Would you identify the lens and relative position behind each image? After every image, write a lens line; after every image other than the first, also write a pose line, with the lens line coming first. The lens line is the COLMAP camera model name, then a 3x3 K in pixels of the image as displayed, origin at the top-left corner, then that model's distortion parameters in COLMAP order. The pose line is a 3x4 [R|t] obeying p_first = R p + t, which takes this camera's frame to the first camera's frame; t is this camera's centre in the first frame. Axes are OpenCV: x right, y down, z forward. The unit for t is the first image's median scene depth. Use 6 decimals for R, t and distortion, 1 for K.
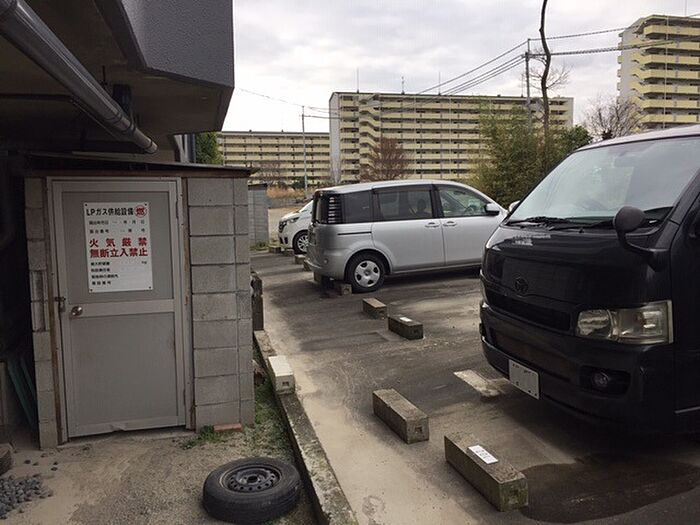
lens RADIAL K [[600.7, 0, 350.0], [0, 600.7, 262.5], [0, 0, 1]] dist [0.062982, -0.066523]
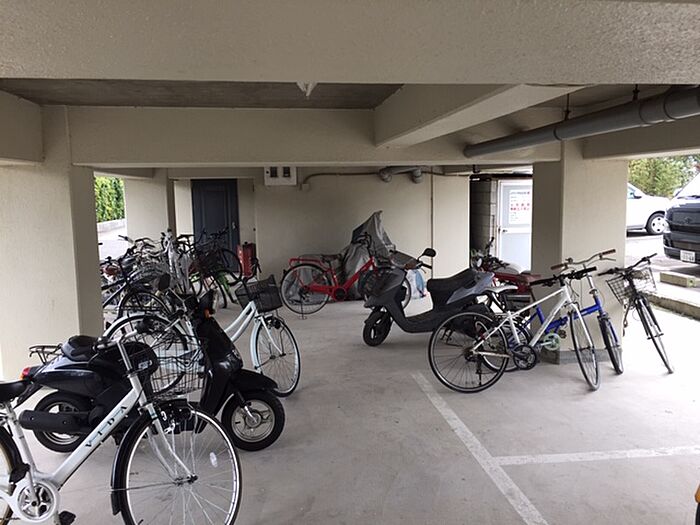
lens RADIAL K [[600.7, 0, 350.0], [0, 600.7, 262.5], [0, 0, 1]] dist [0.062982, -0.066523]
pose [[0.993704, 0.015802, -0.110921, -0.831346], [-0.014189, 0.999782, 0.015319, 0.188874], [0.111139, -0.013649, 0.993711, -1.702197]]
